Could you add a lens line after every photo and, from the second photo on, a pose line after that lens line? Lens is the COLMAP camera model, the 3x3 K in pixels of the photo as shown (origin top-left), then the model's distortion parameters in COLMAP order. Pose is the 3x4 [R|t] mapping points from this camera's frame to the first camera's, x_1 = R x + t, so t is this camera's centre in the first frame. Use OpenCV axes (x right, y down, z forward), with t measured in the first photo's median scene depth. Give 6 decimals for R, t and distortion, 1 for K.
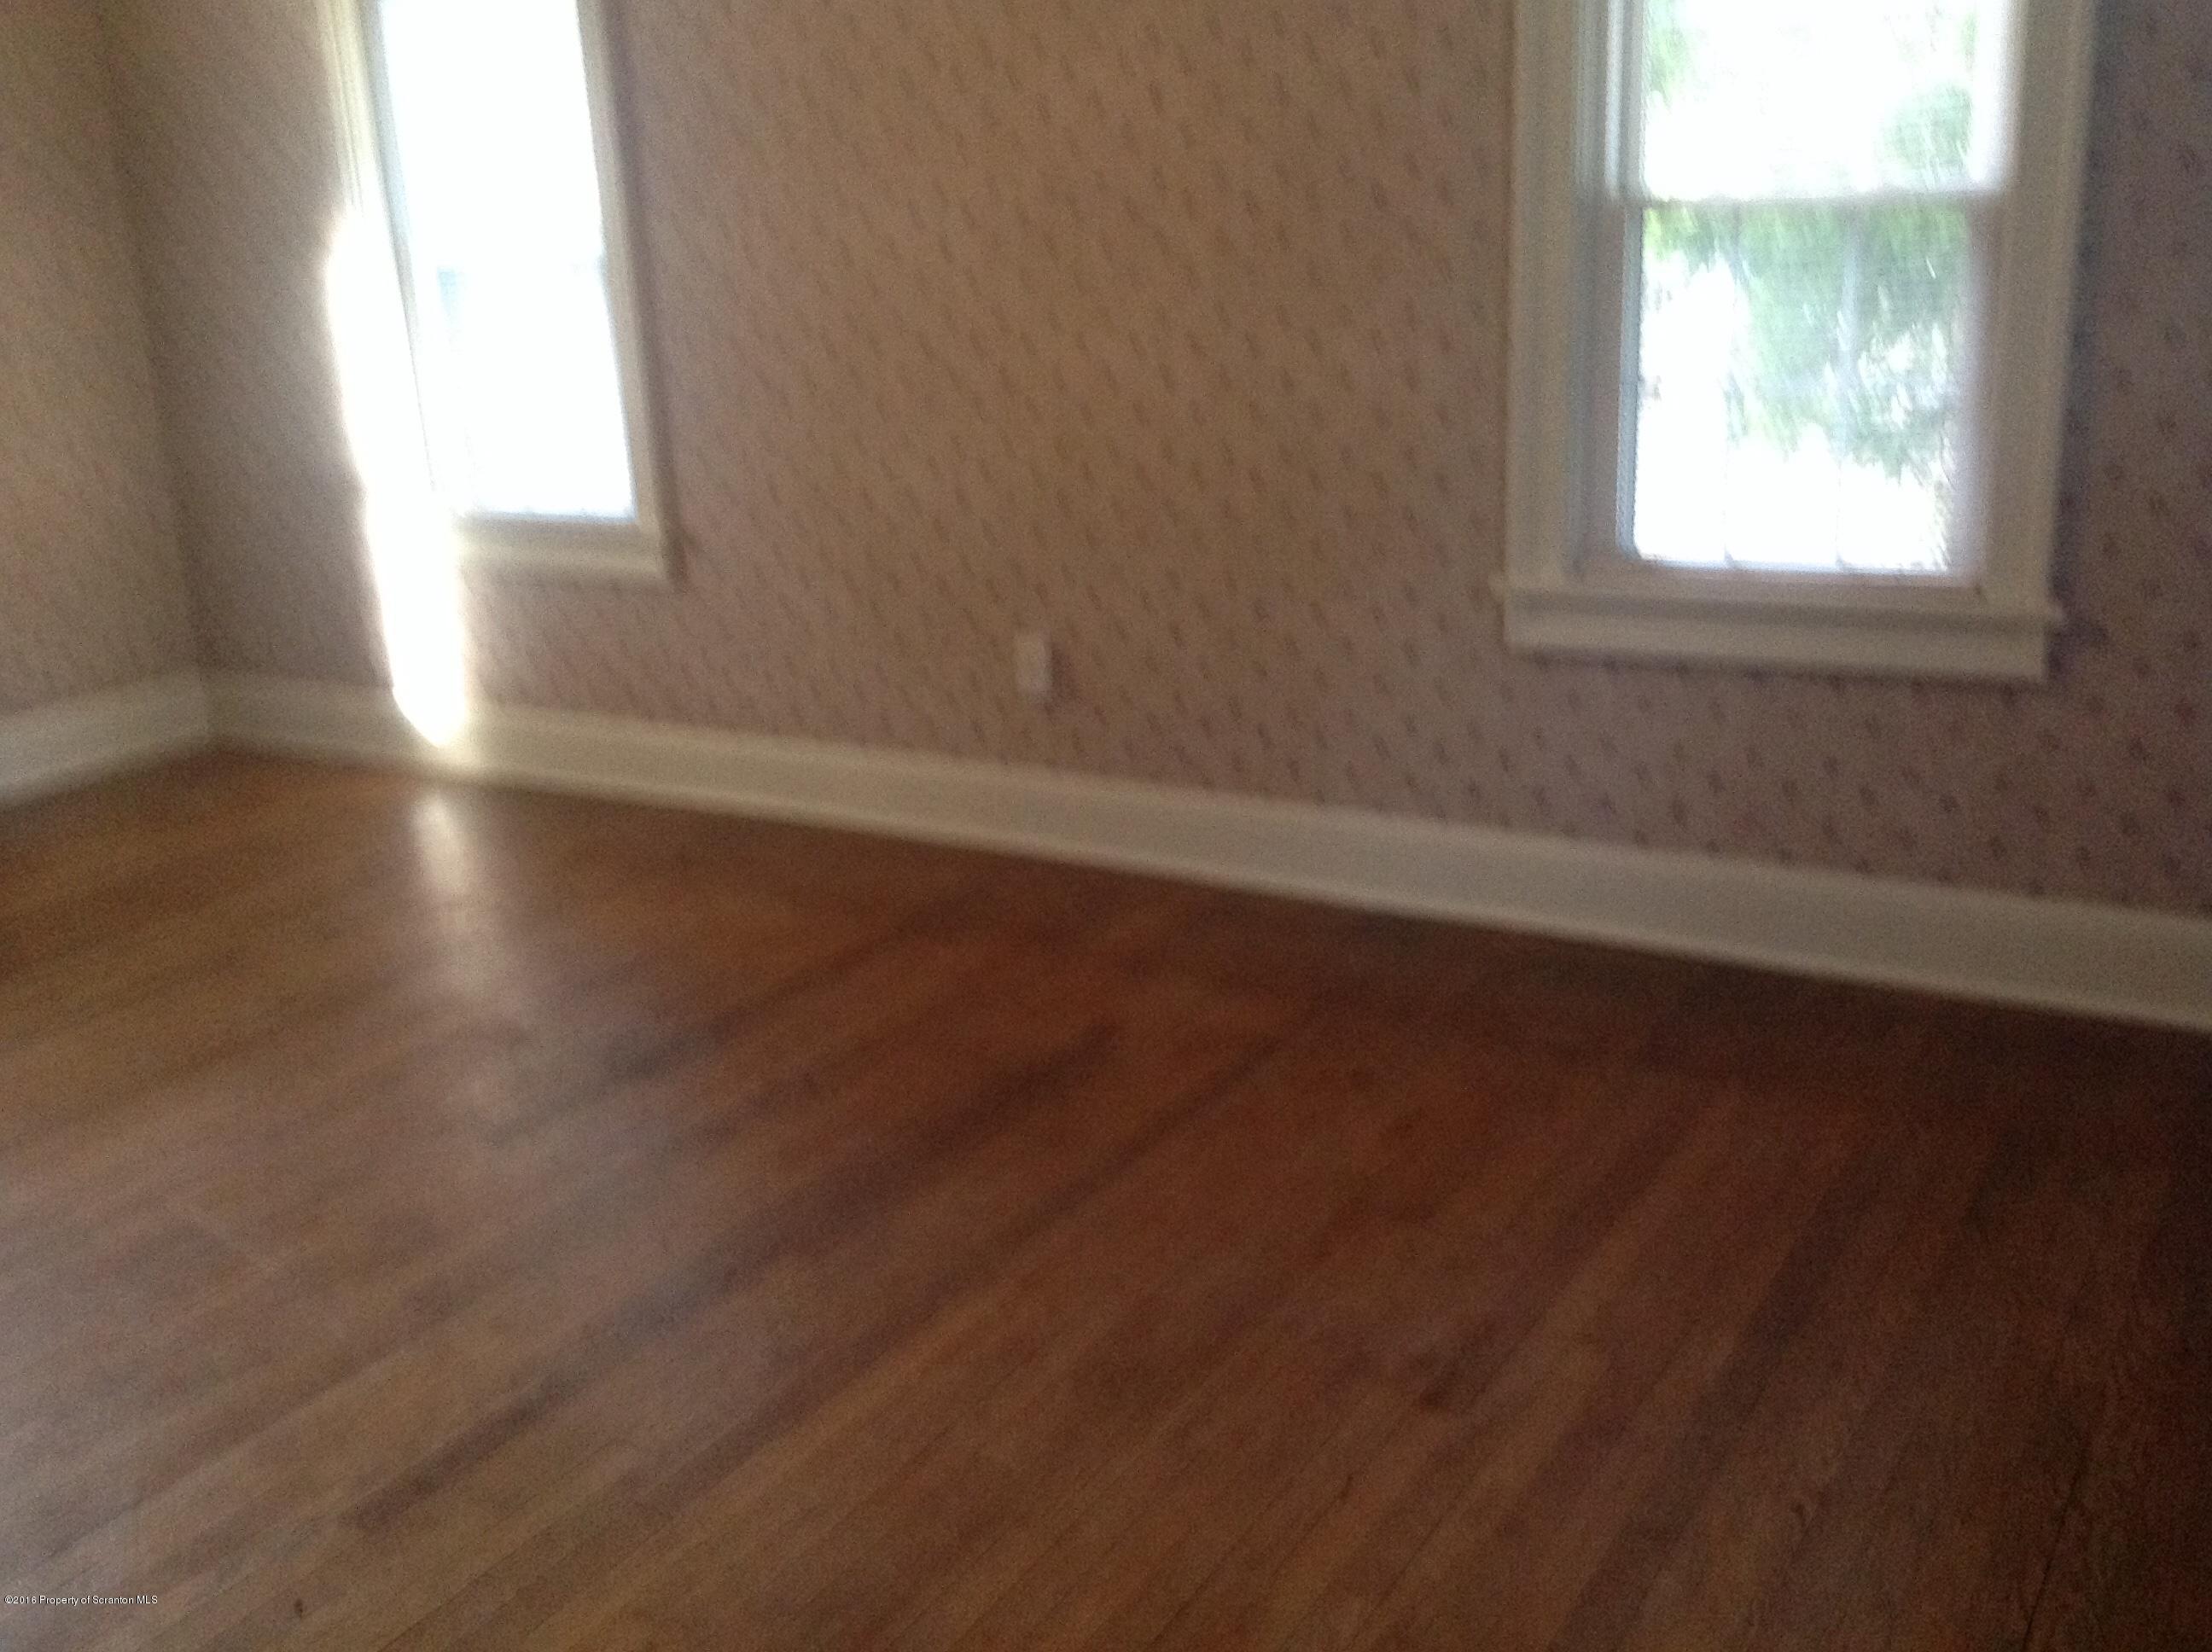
lens RADIAL K [[2034.2, 0, 1170.6], [0, 2034.2, 716.8], [0, 0, 1]] dist [0.067561, -0.241777]
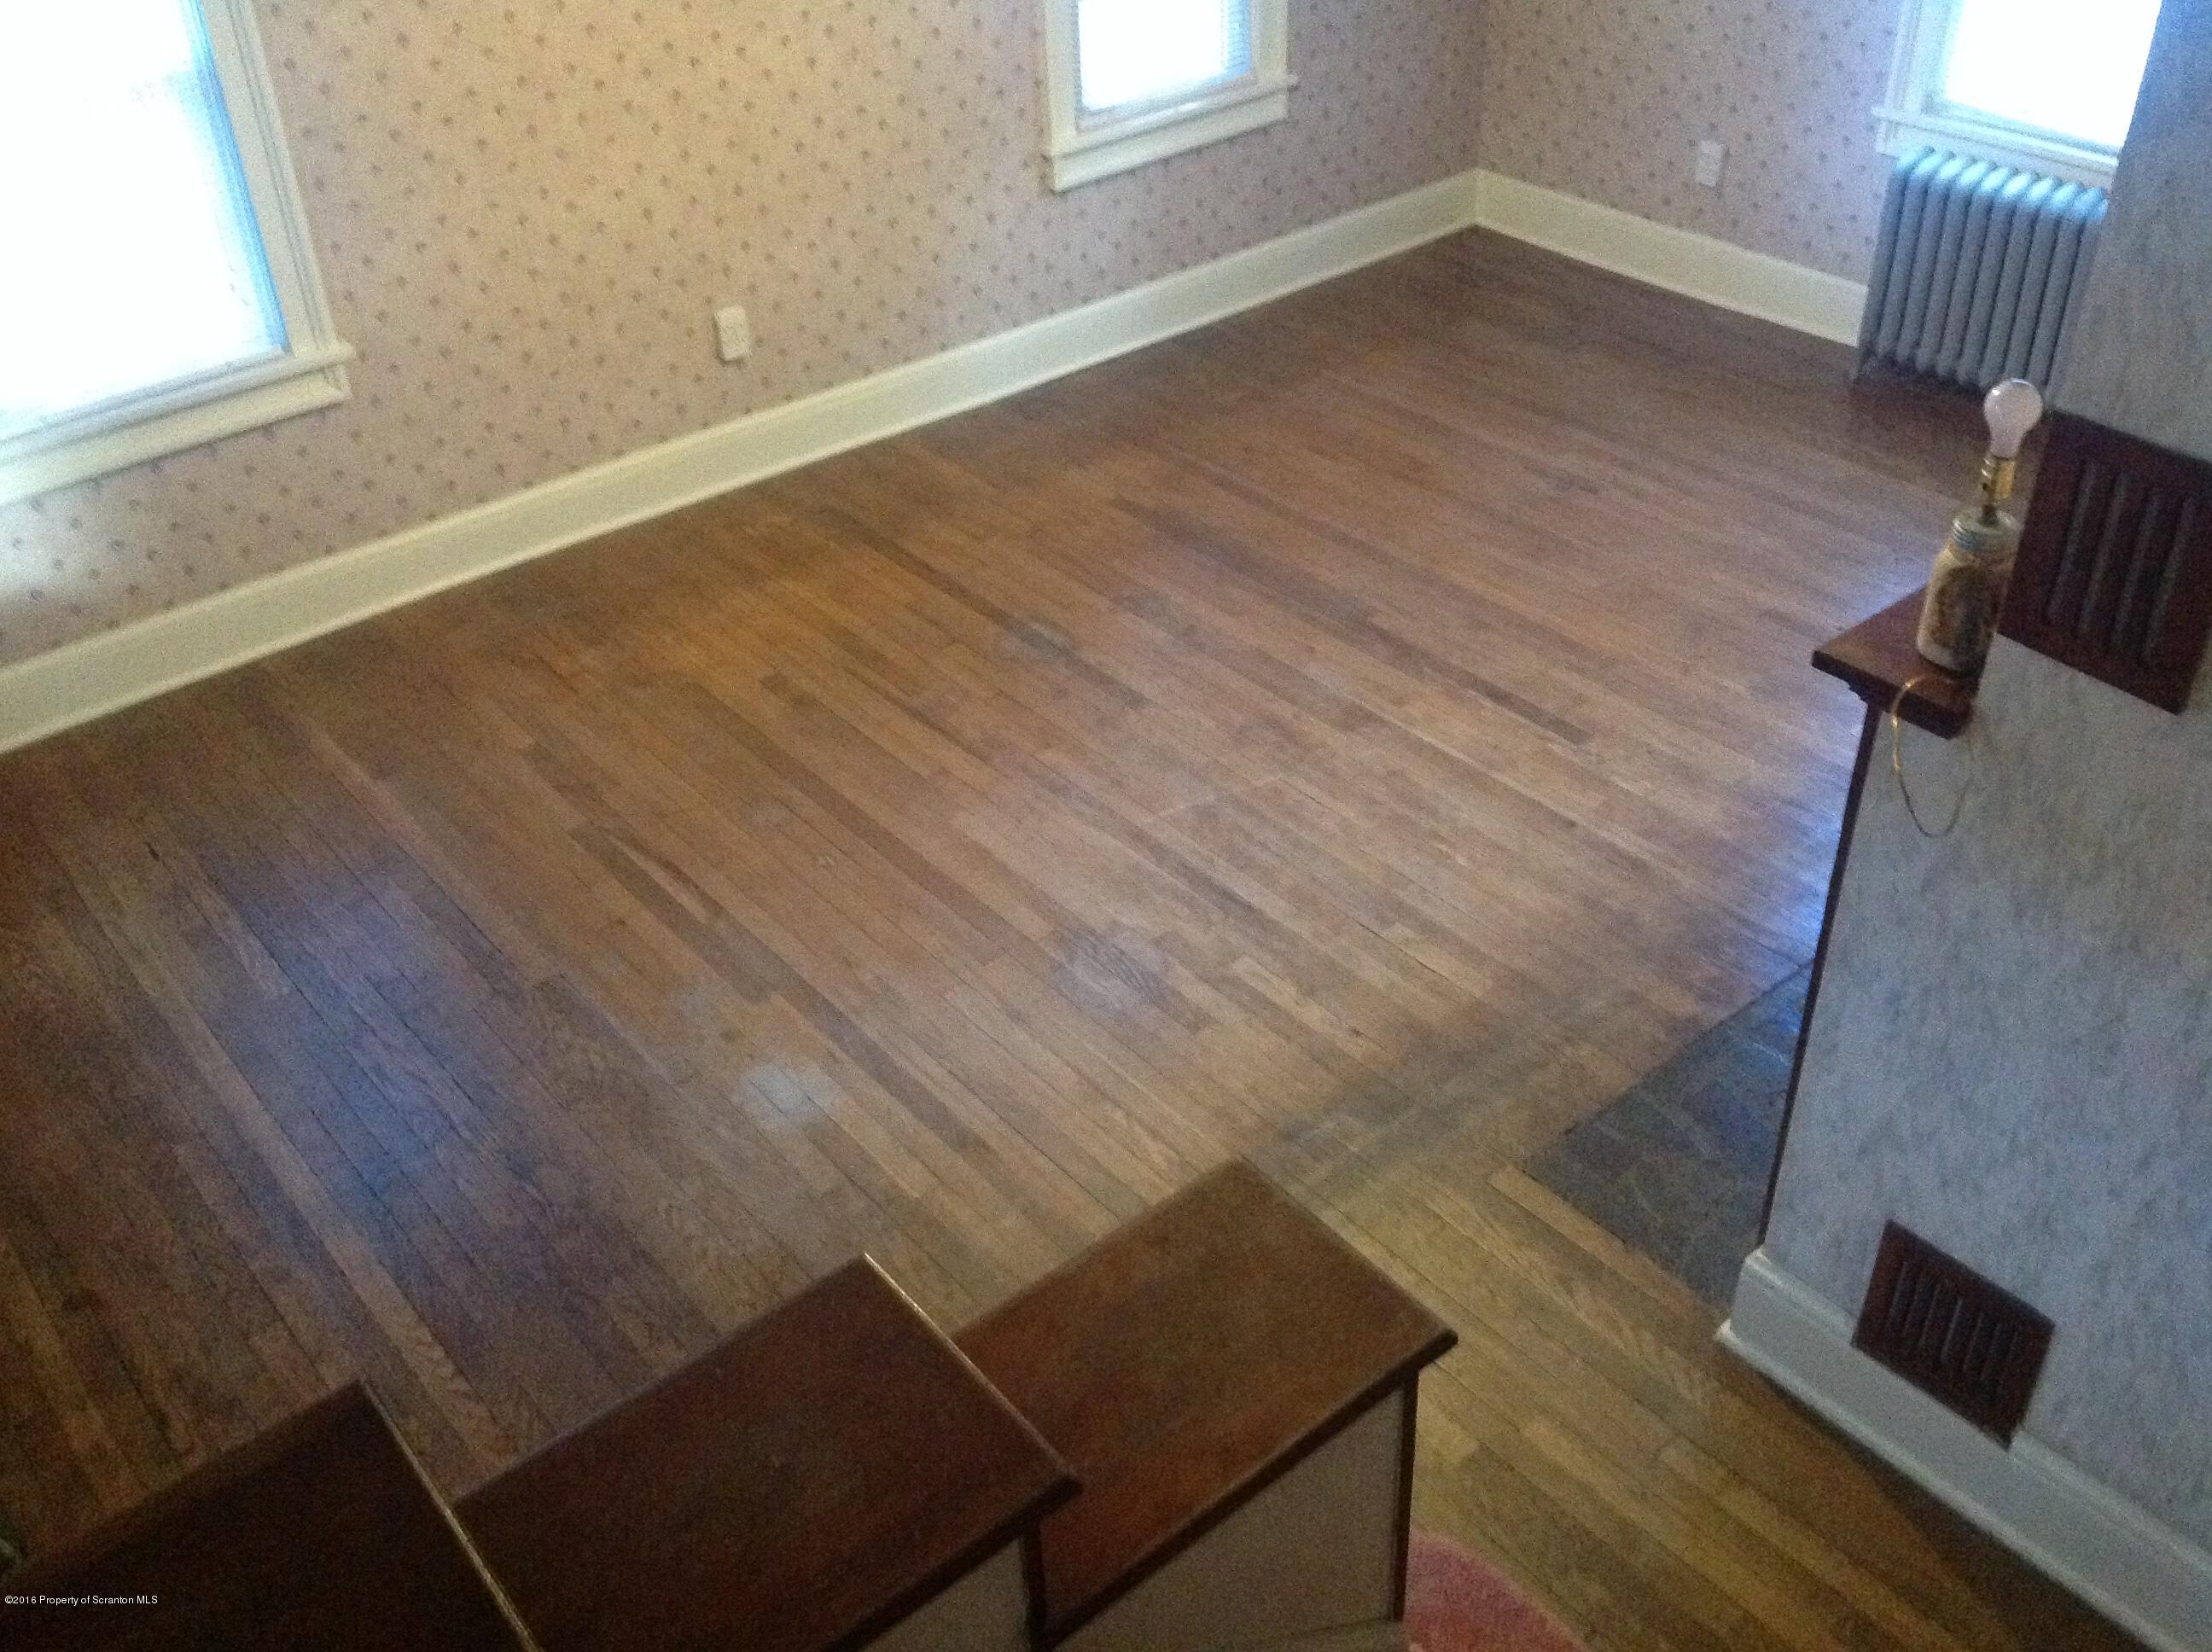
lens RADIAL K [[2034.2, 0, 1170.6], [0, 2034.2, 716.8], [0, 0, 1]] dist [0.067561, -0.241777]
pose [[0.344839, -0.487521, 0.802128, -1.253998], [0.247223, 0.871544, 0.423428, -0.327046], [-0.905520, 0.052290, 0.421069, 0.321281]]
